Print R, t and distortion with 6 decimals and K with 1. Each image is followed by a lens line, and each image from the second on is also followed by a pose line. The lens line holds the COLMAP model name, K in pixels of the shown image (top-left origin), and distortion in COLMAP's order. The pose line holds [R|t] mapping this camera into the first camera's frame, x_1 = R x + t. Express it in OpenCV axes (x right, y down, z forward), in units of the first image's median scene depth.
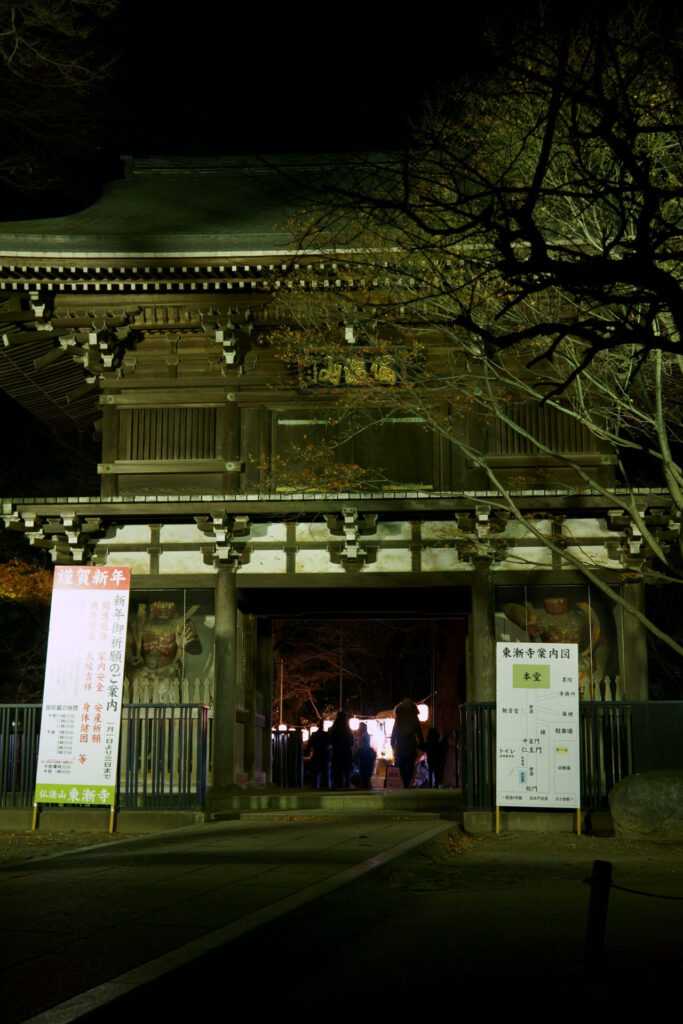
lens RADIAL K [[1337.5, 0, 341.3], [0, 1337.5, 510.5], [0, 0, 1]] dist [0.006490, 0.000000]
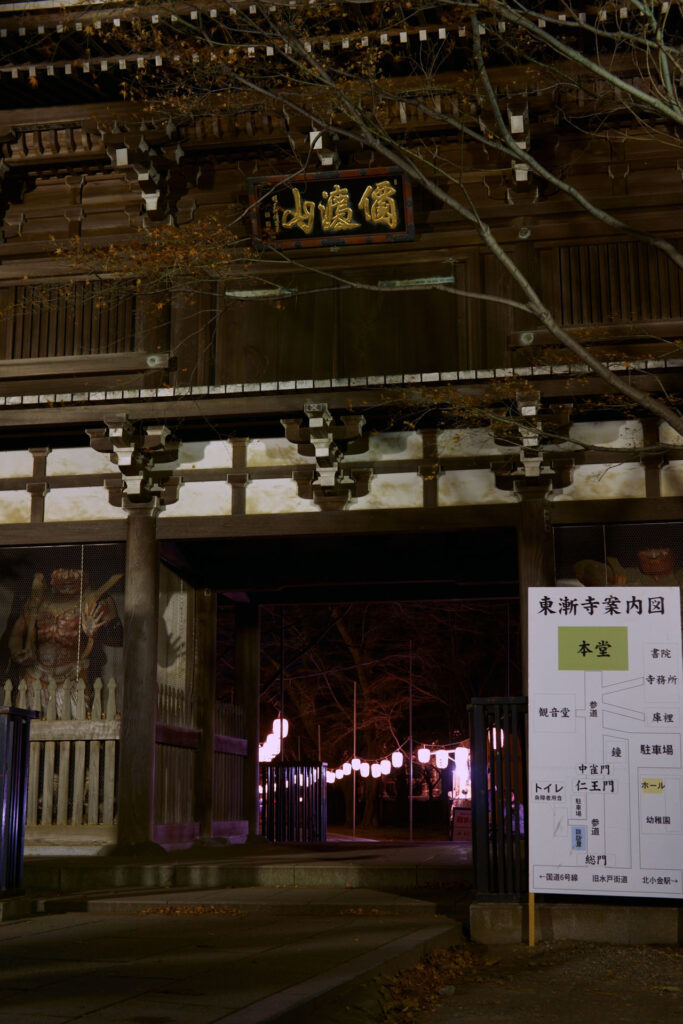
lens RADIAL K [[1337.5, 0, 341.1], [0, 1337.5, 511.3], [0, 0, 1]] dist [0.006490, 0.000000]
pose [[0.995330, -0.023730, -0.093572, 0.073013], [0.021175, 0.999378, -0.028199, 0.064398], [0.094183, 0.026086, 0.995213, 0.356809]]
